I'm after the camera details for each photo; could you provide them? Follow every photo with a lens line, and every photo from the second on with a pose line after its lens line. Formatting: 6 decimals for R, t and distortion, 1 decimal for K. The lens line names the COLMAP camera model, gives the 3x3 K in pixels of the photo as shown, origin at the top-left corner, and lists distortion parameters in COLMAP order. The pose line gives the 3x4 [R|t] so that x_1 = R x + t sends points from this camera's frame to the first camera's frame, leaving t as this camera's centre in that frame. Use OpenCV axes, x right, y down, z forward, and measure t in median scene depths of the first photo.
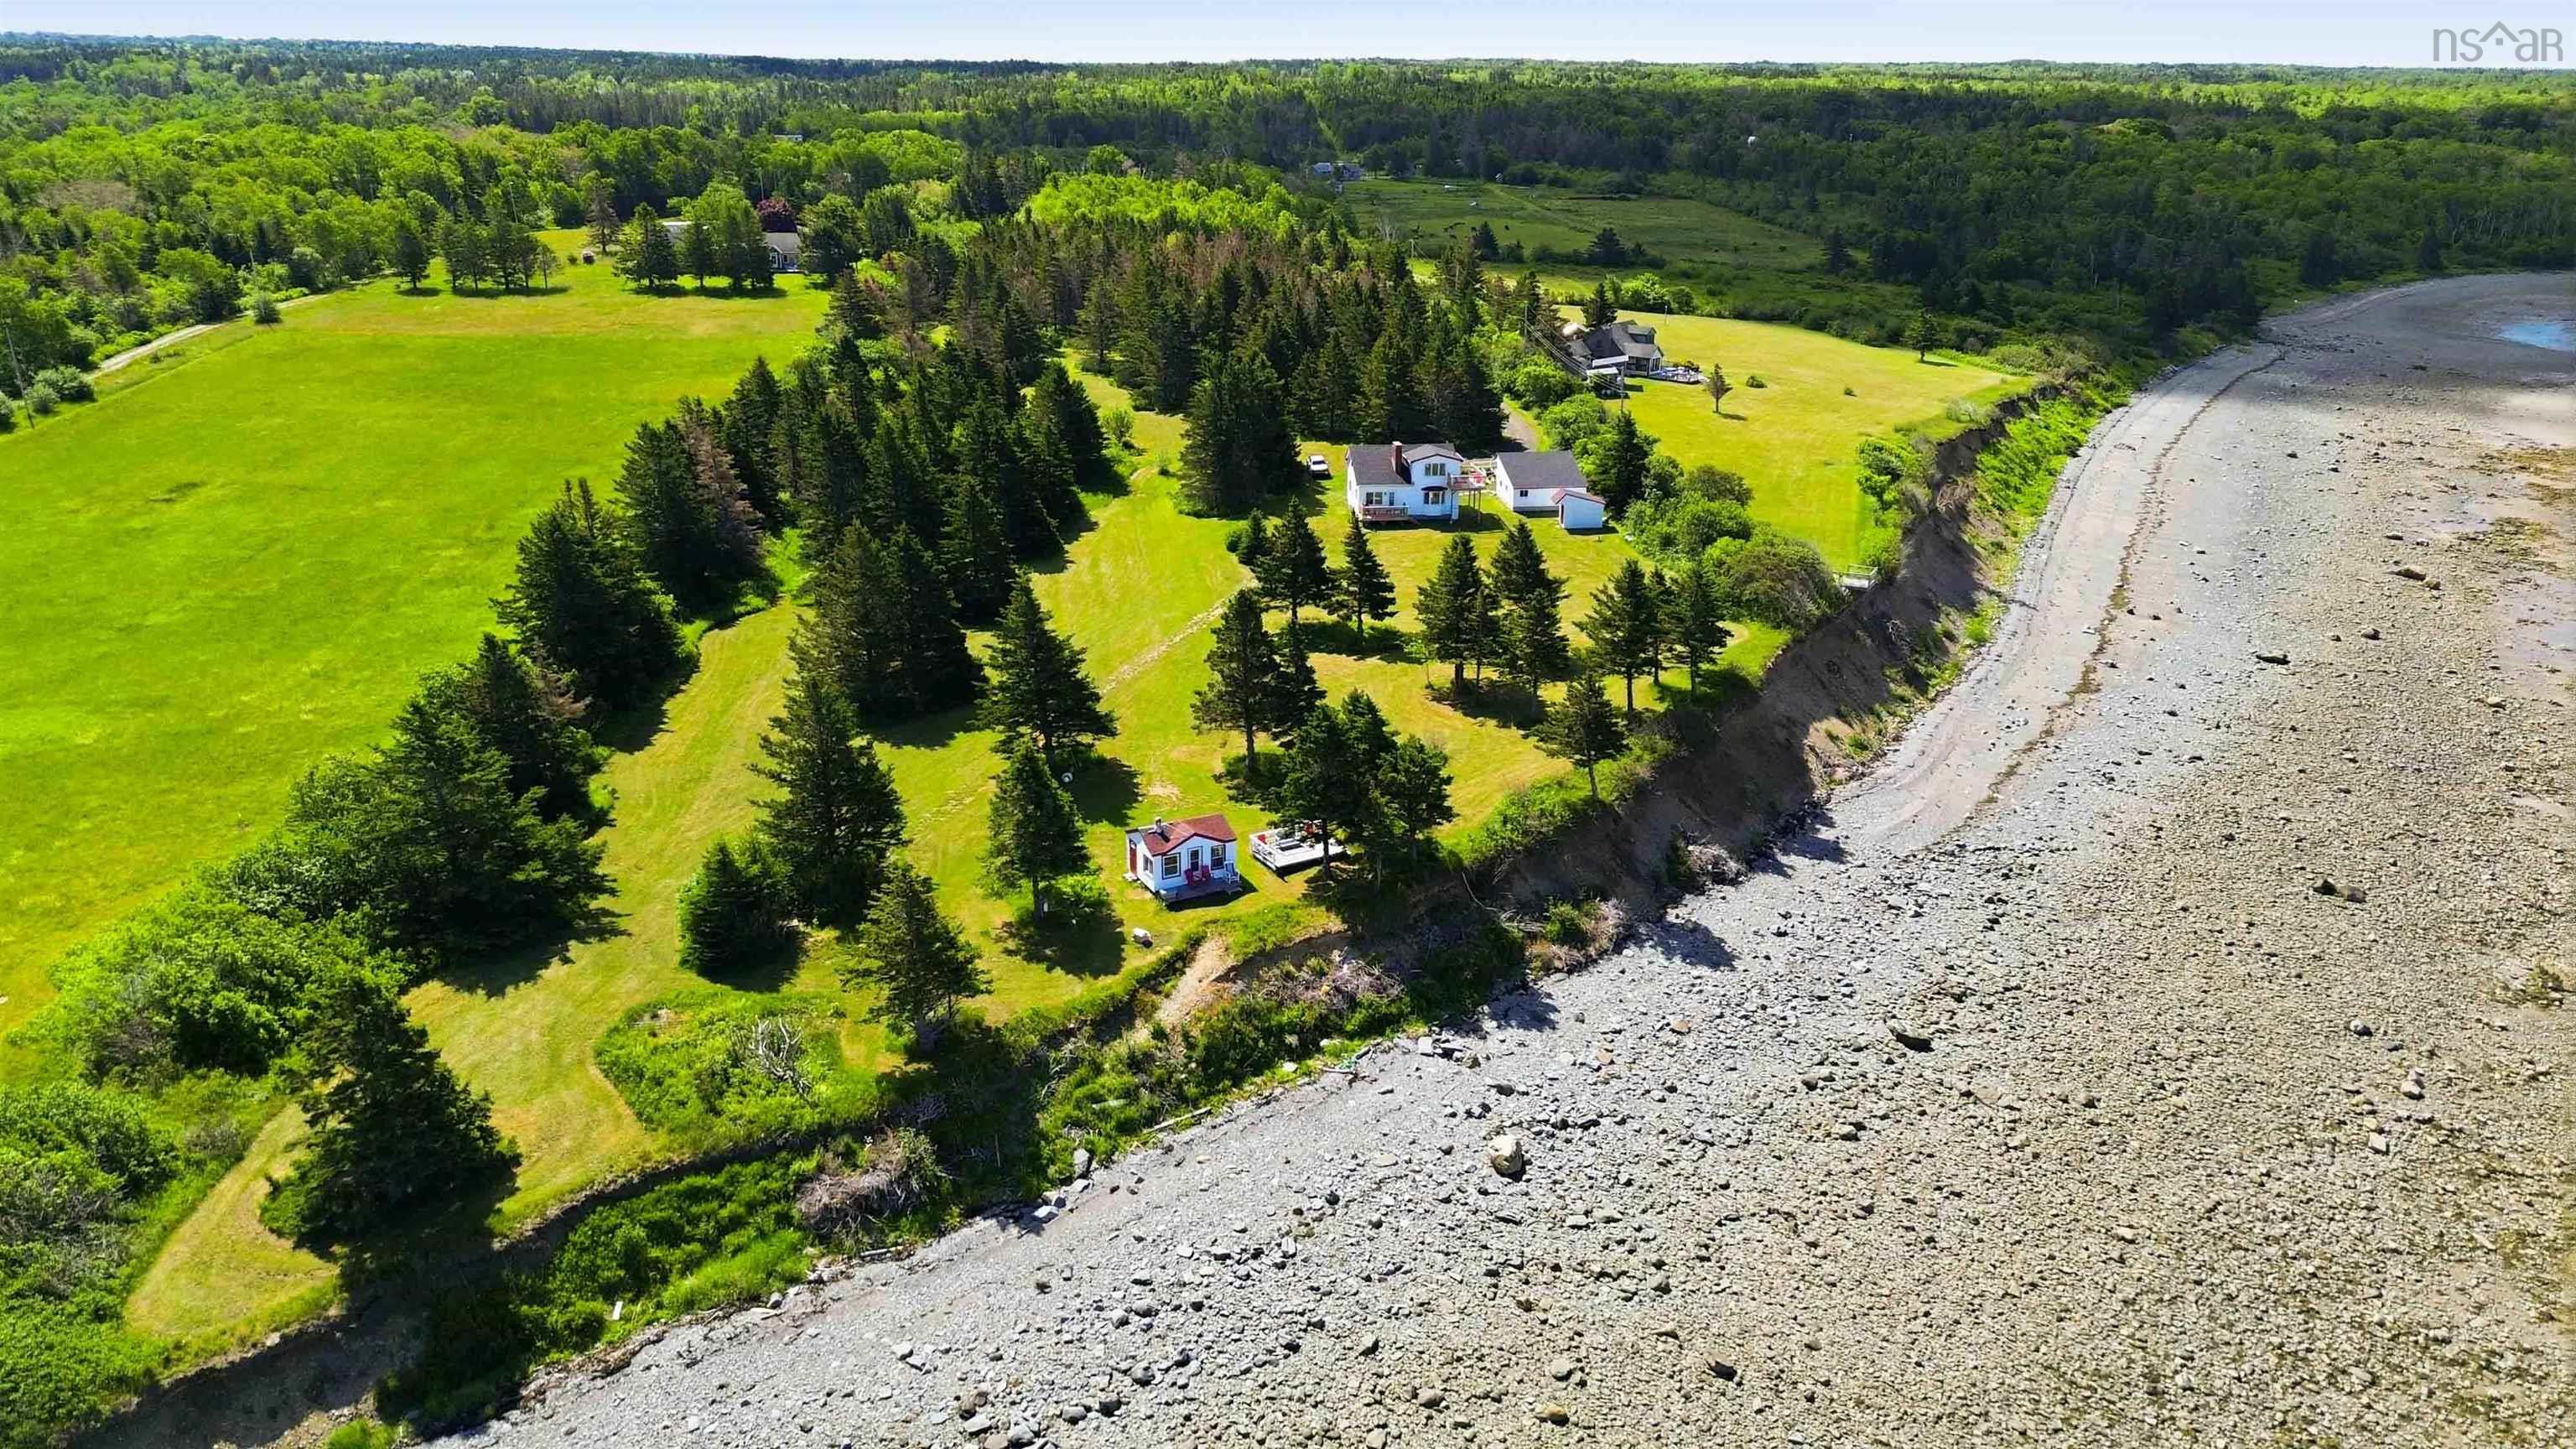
lens RADIAL K [[1808.6, 0, 1292.5], [0, 1808.6, 737.5], [0, 0, 1]] dist [0.081394, -0.089359]
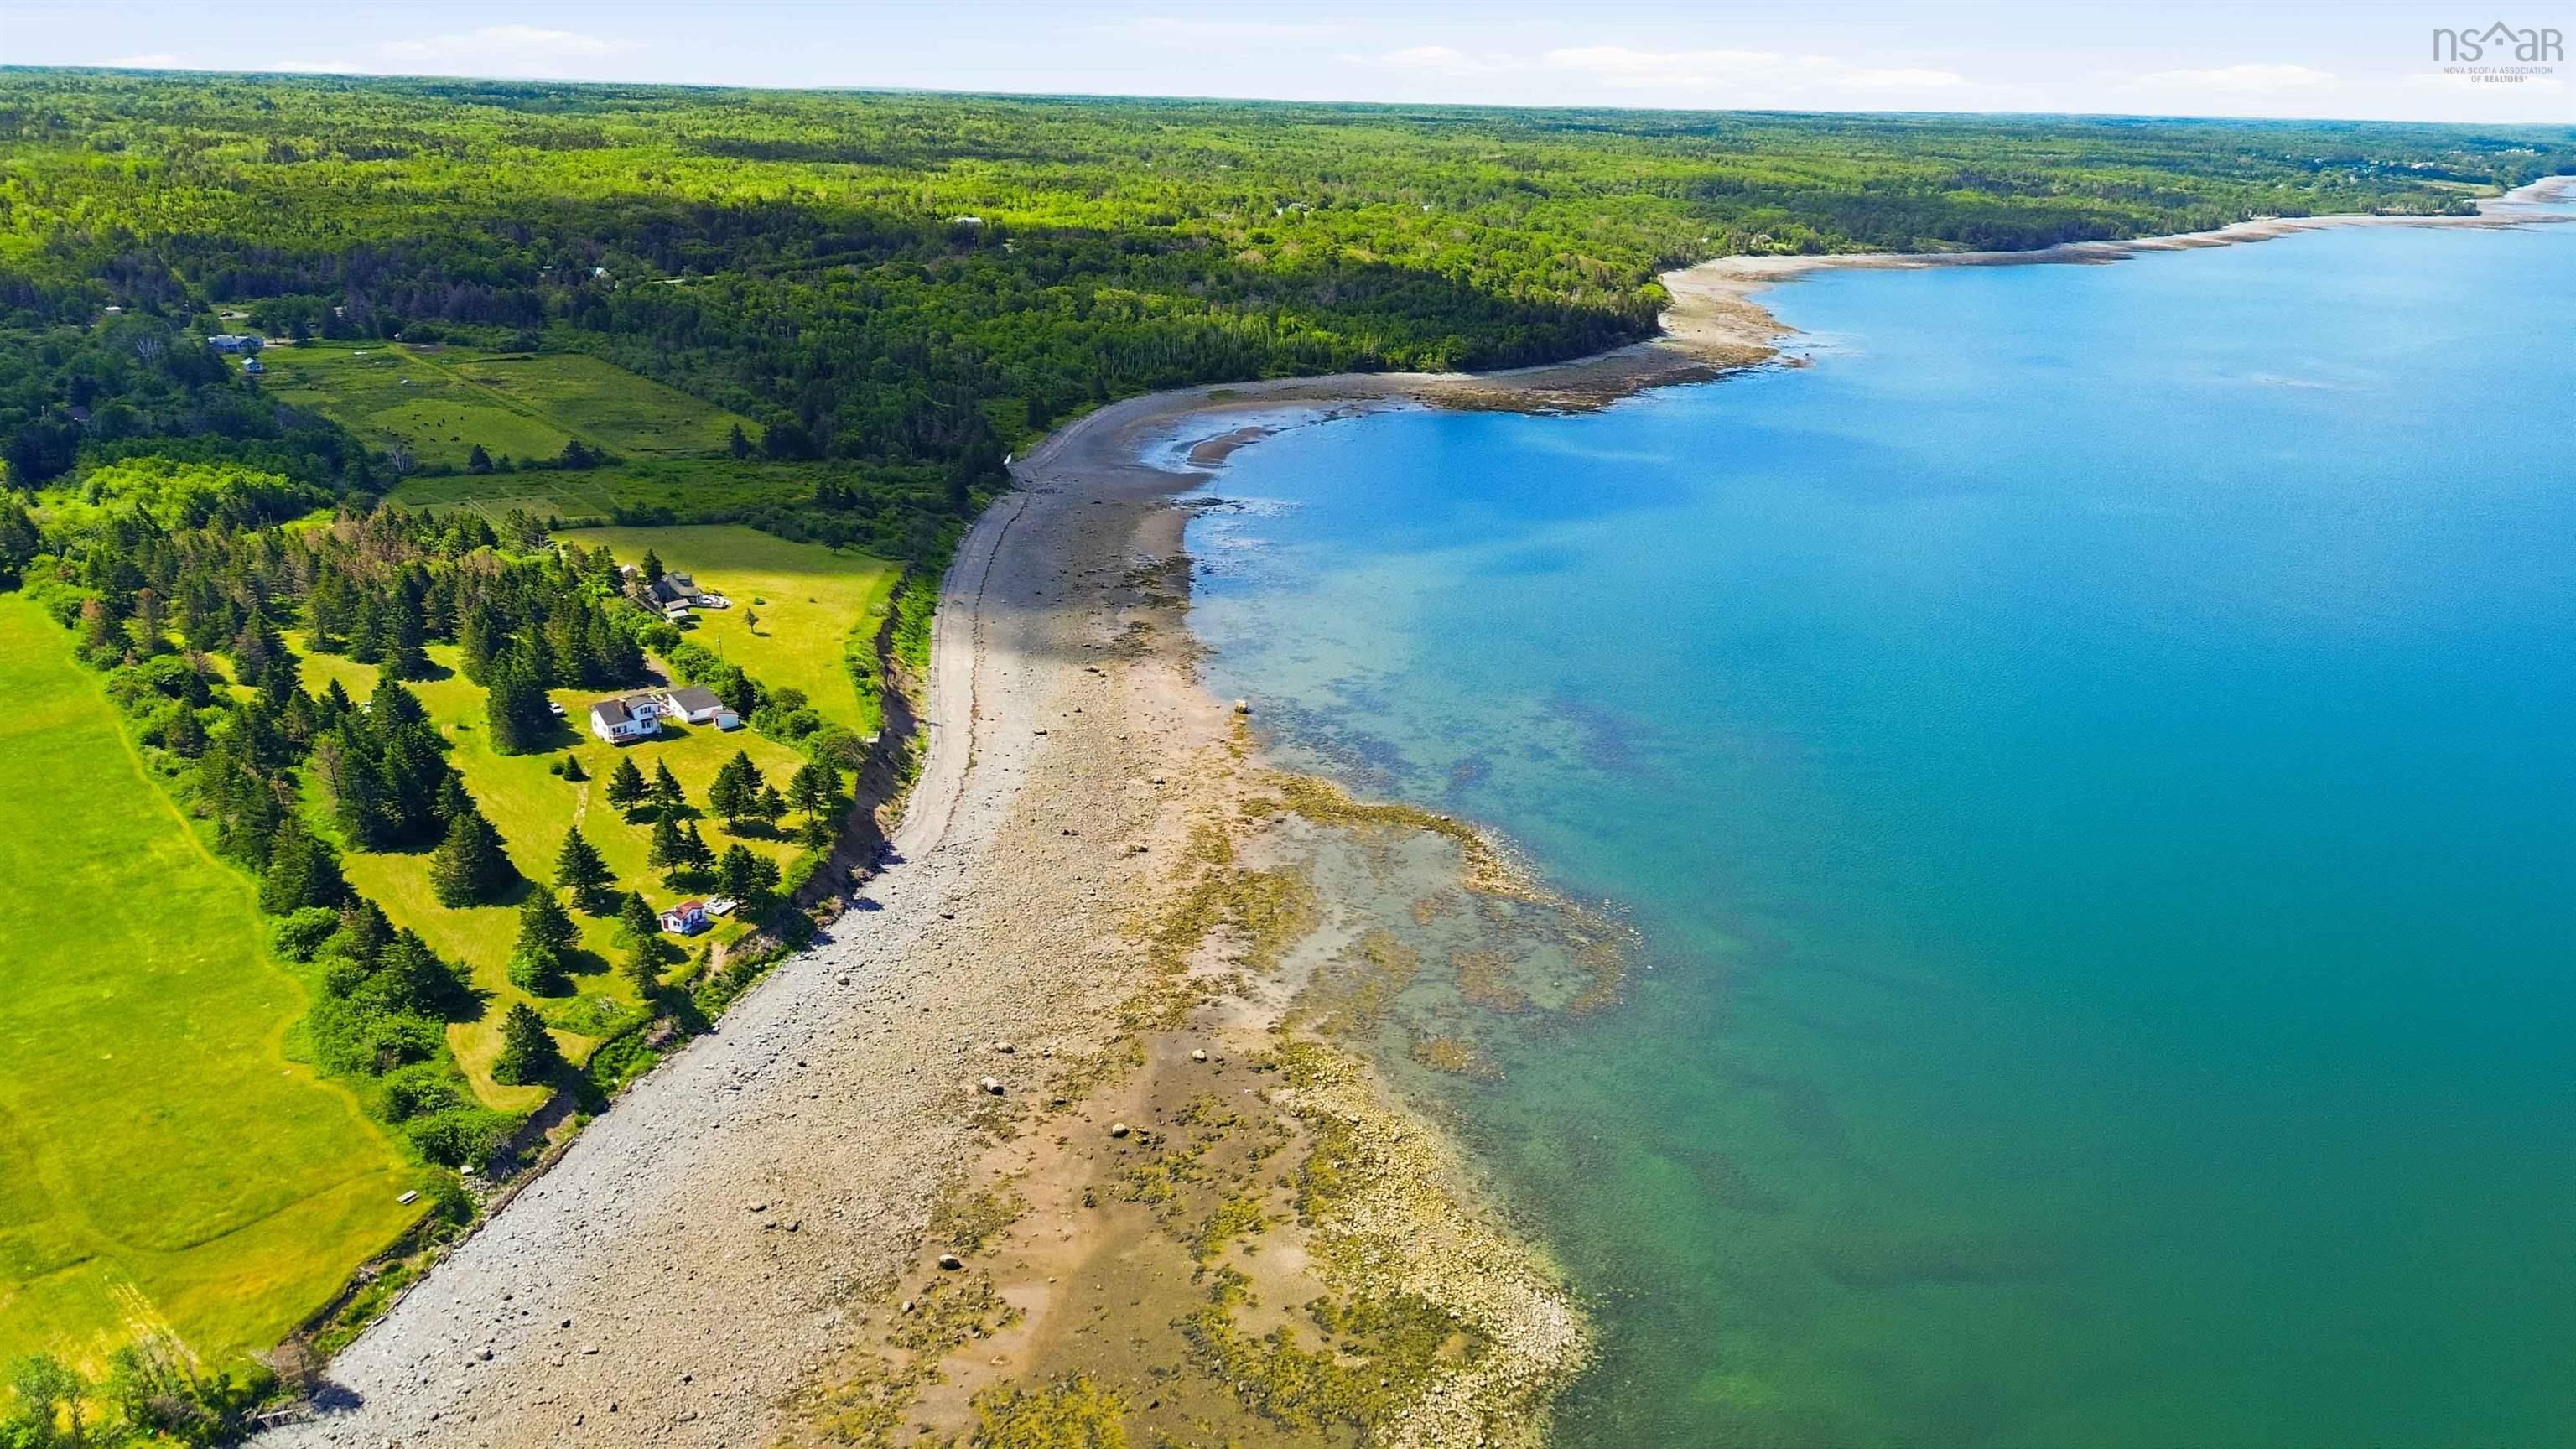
lens RADIAL K [[1808.6, 0, 1292.5], [0, 1808.6, 737.5], [0, 0, 1]] dist [0.081394, -0.089359]
pose [[0.812444, -0.187435, 0.552090, -0.640249], [0.182554, 0.981082, 0.064436, -0.171520], [-0.553723, 0.048435, 0.831291, -1.462025]]
